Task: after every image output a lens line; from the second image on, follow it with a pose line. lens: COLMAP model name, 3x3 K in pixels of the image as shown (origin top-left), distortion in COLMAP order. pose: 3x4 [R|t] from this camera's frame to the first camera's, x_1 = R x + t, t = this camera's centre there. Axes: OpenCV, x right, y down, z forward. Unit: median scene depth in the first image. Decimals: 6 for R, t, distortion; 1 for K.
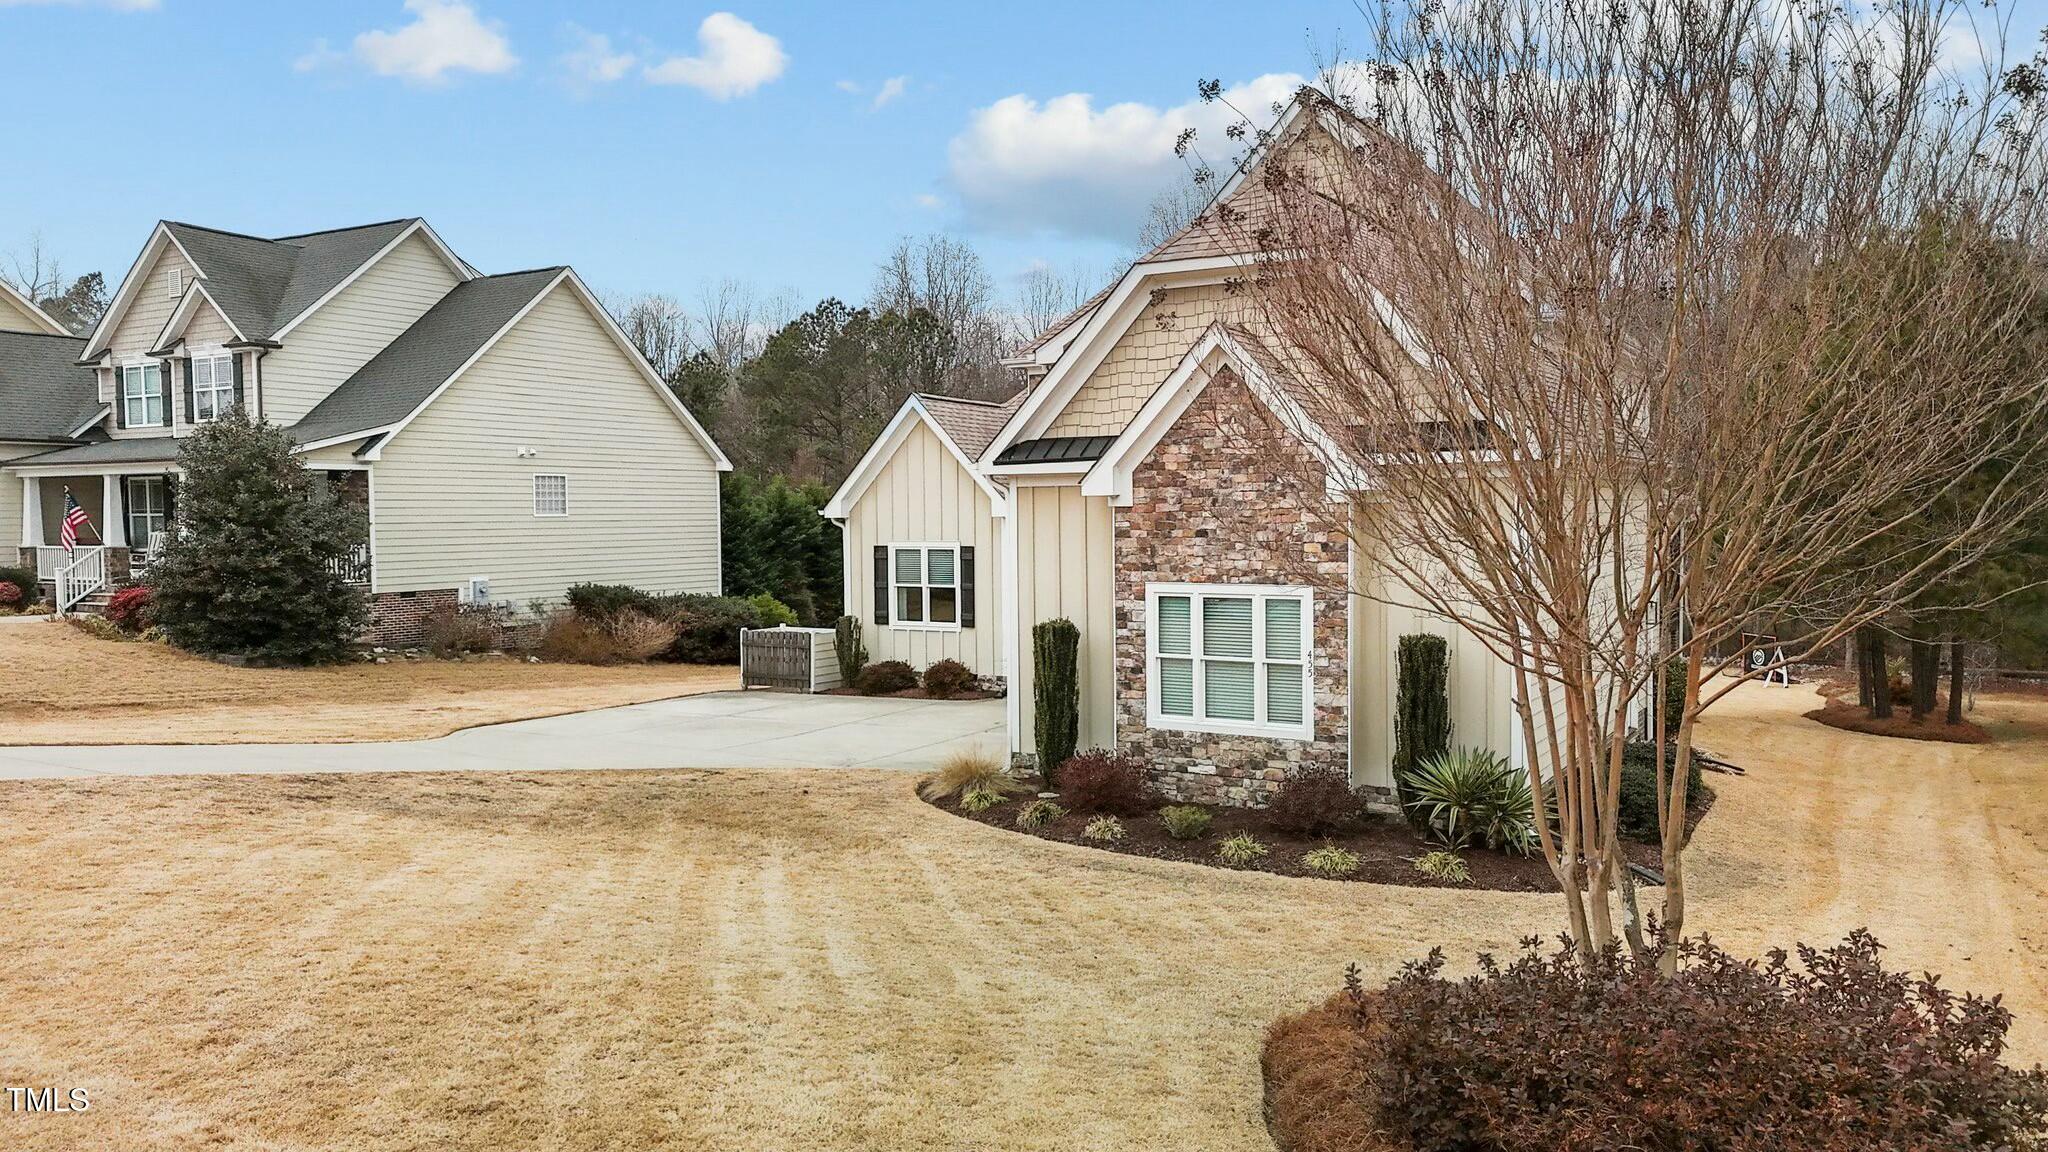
lens RADIAL K [[1520.6, 0, 1013.4], [0, 1520.6, 571.4], [0, 0, 1]] dist [0.091656, -0.091640]
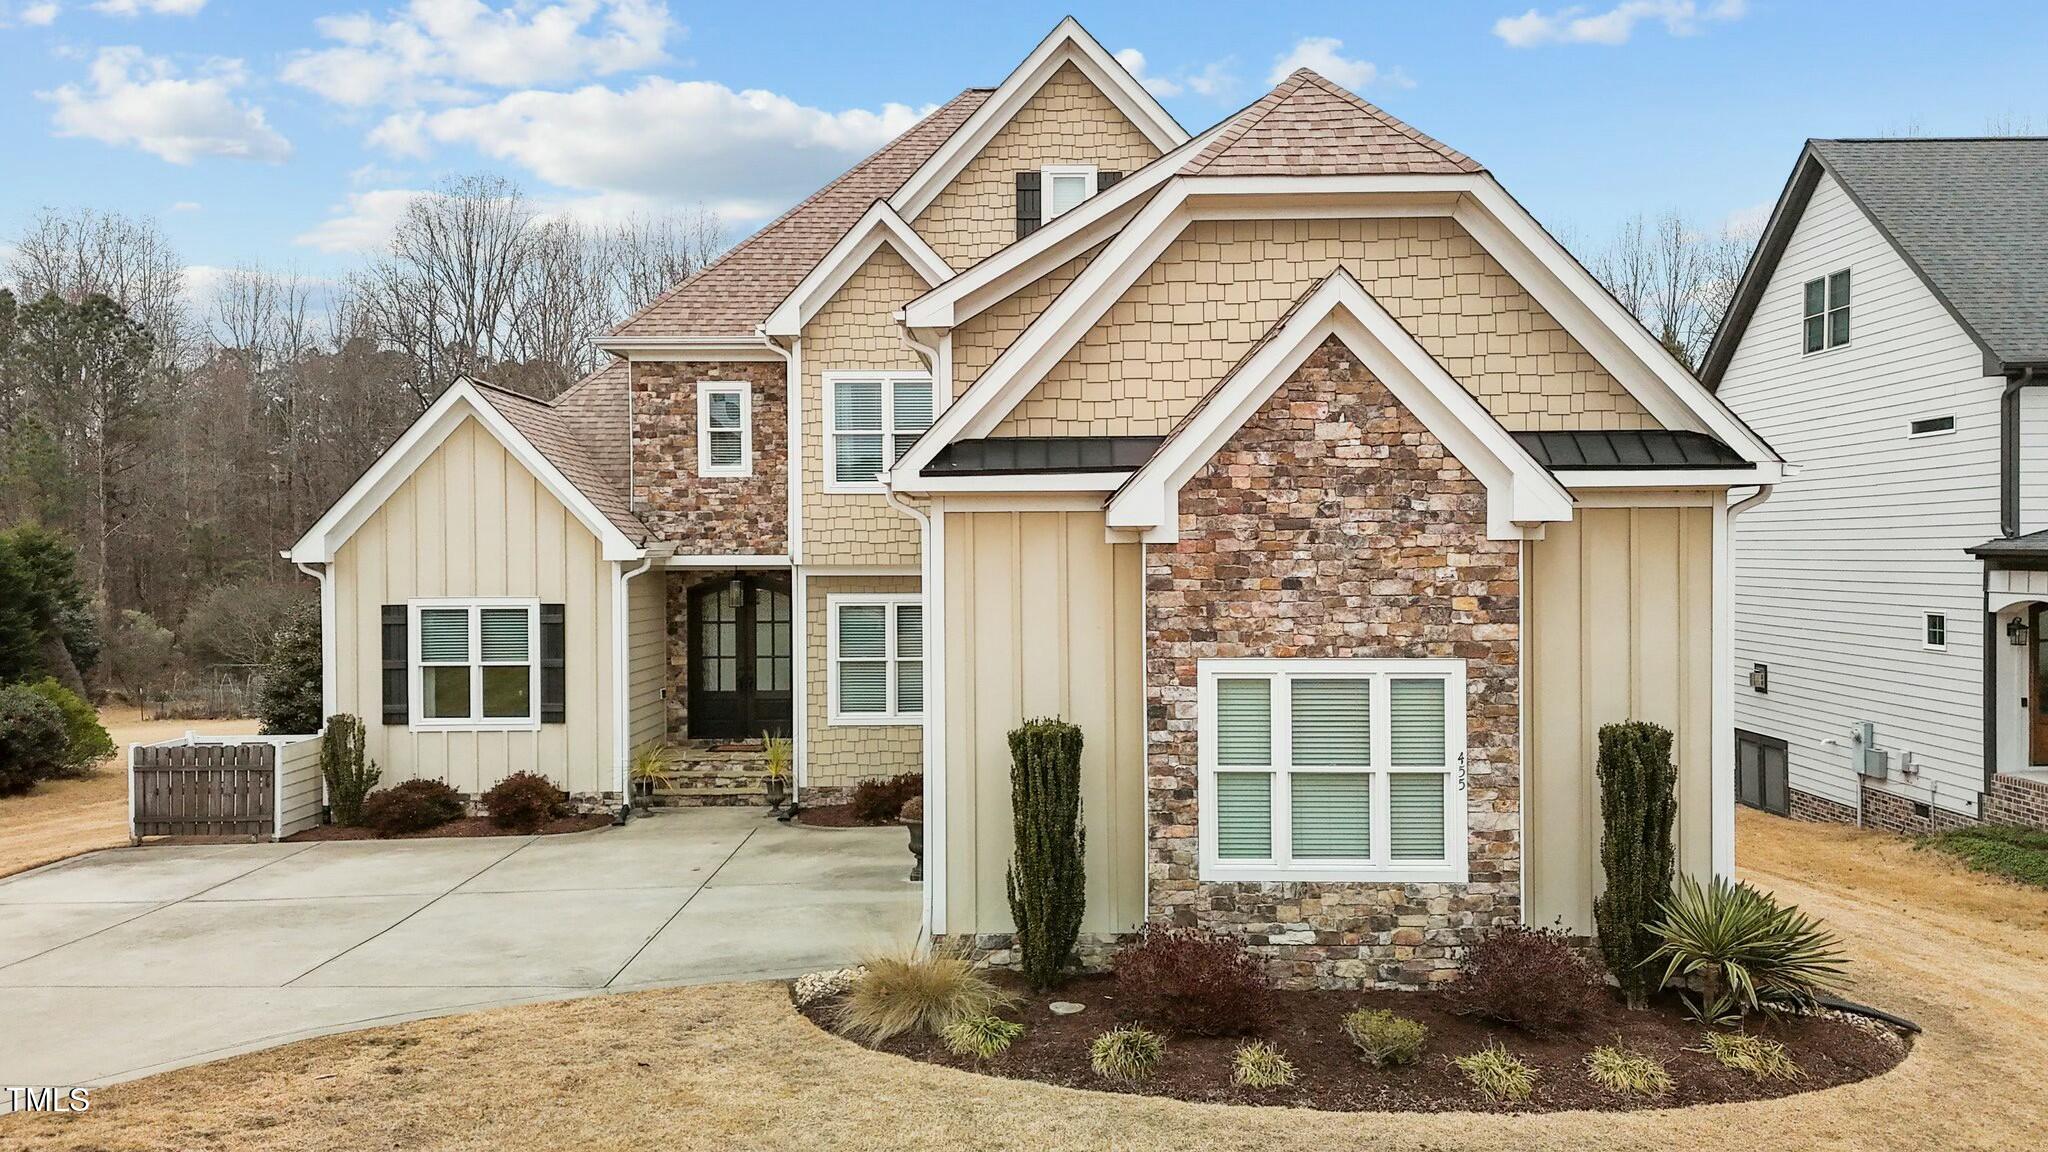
lens RADIAL K [[1520.6, 0, 1020.4], [0, 1520.6, 569.2], [0, 0, 1]] dist [0.091656, -0.091640]
pose [[0.861512, -0.002134, 0.507732, -0.305037], [0.018226, 0.999477, -0.026725, -0.014890], [-0.507409, 0.032278, 0.861100, 0.456908]]
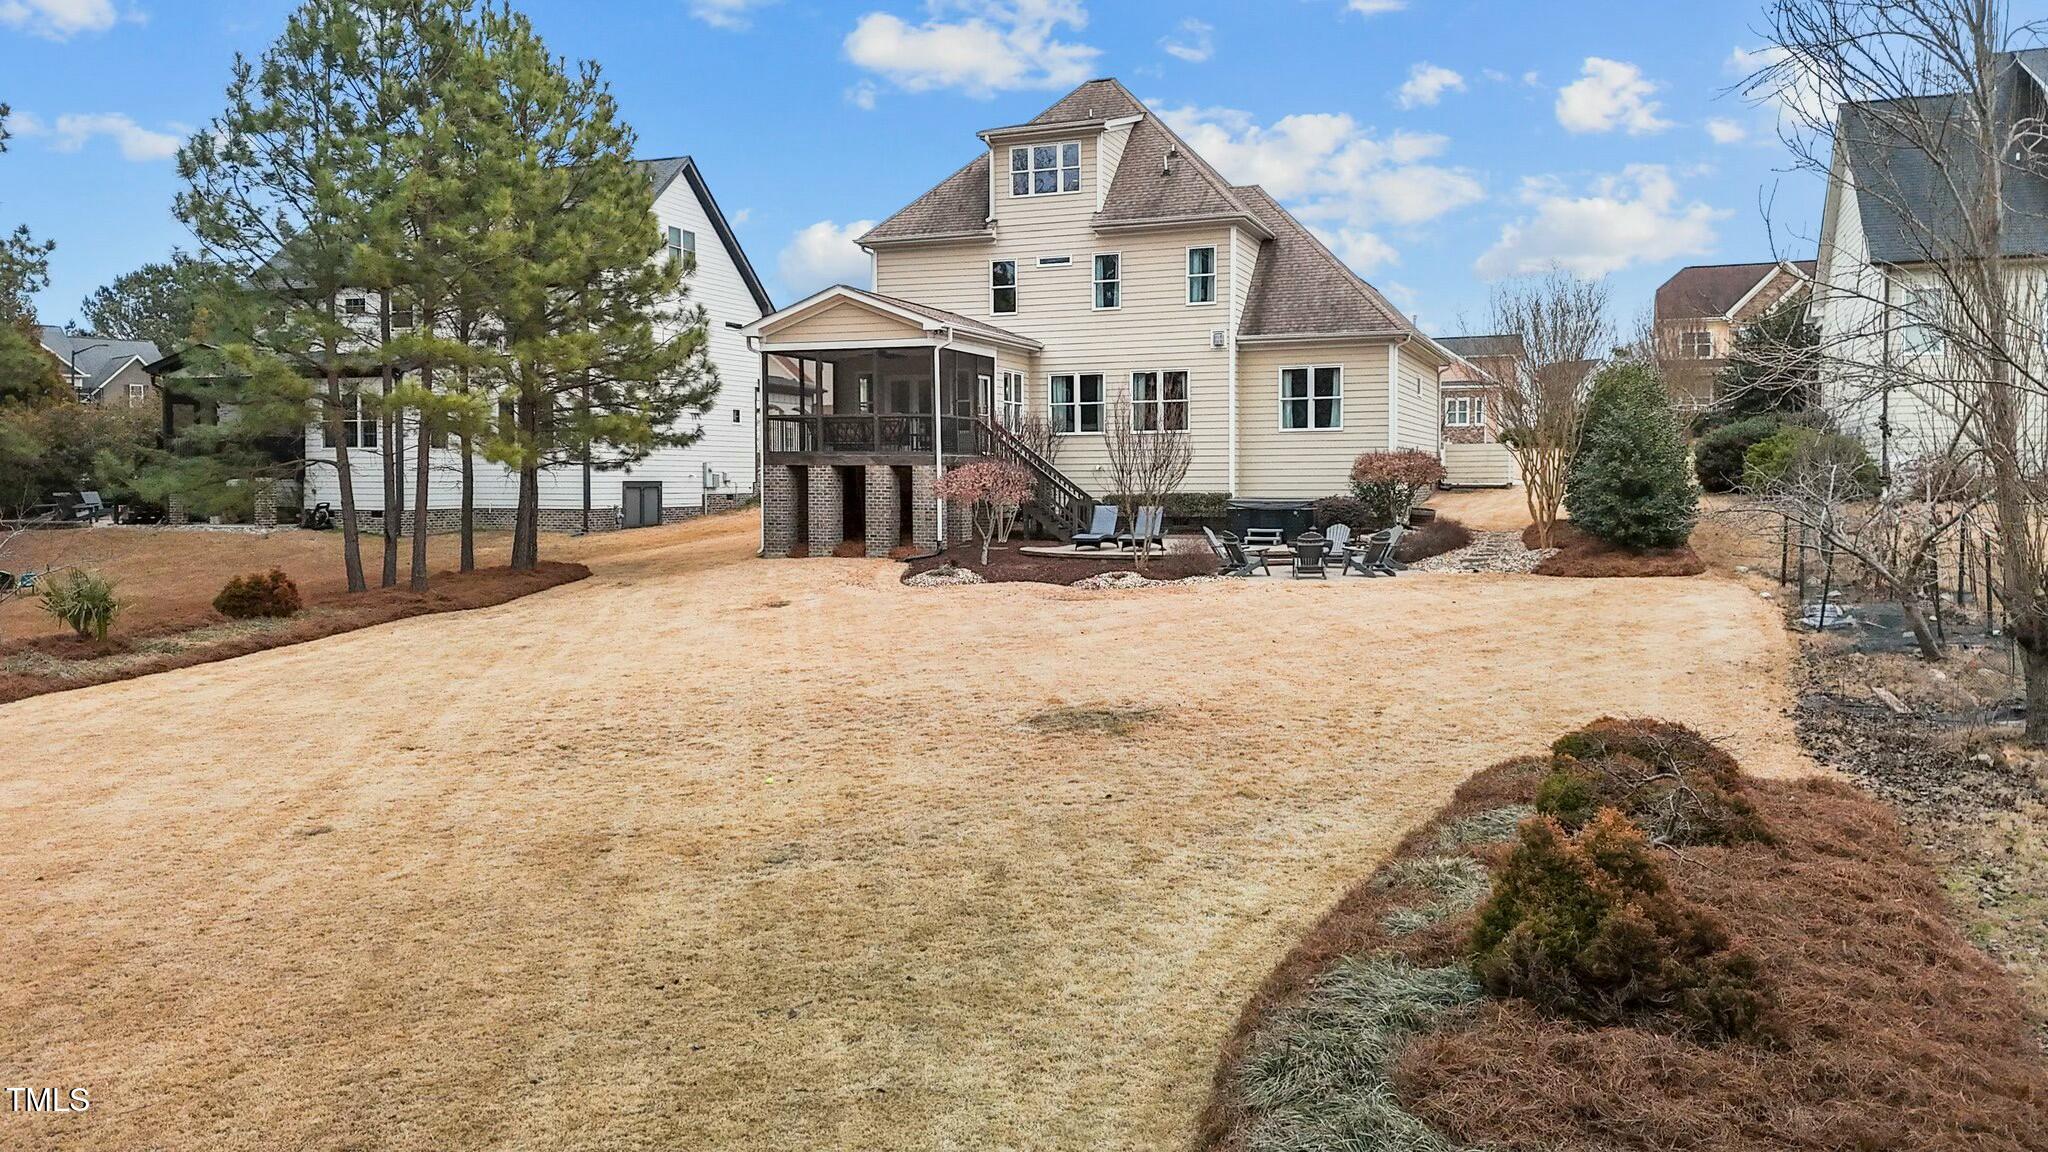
lens RADIAL K [[1520.6, 0, 1032.6], [0, 1520.6, 514.2], [0, 0, 1]] dist [0.091656, -0.091640]
pose [[-0.979475, 0.016299, -0.200906, 0.974465], [0.004420, 0.998222, 0.059434, 0.029278], [0.201518, 0.057327, -0.977806, 3.962770]]
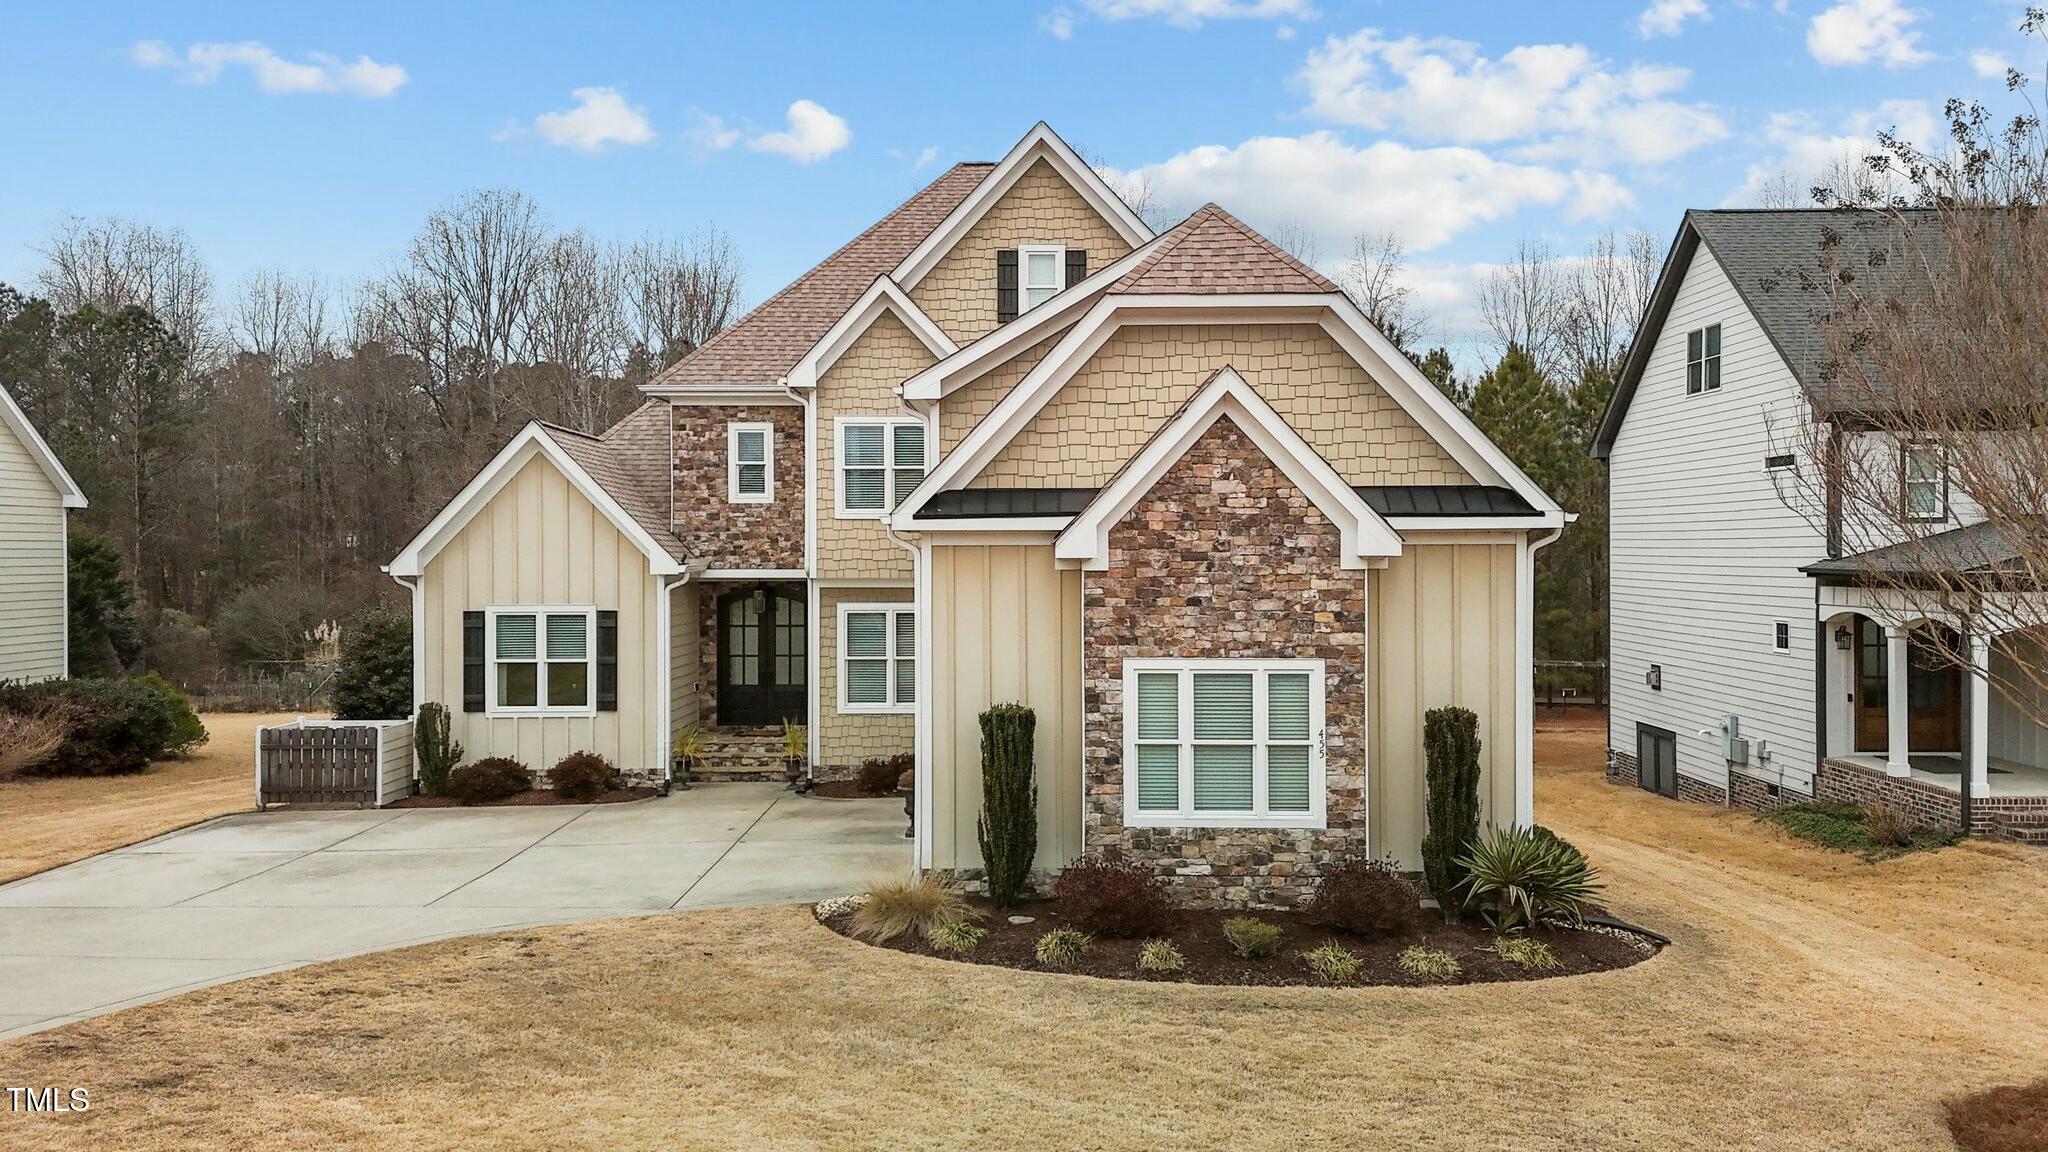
lens RADIAL K [[1520.6, 0, 1027.1], [0, 1520.6, 559.4], [0, 0, 1]] dist [0.091656, -0.091640]
pose [[0.859613, 0.003771, 0.510933, -0.392737], [0.014854, 0.999366, -0.032367, -0.021394], [-0.510731, 0.035413, 0.859011, 0.272189]]
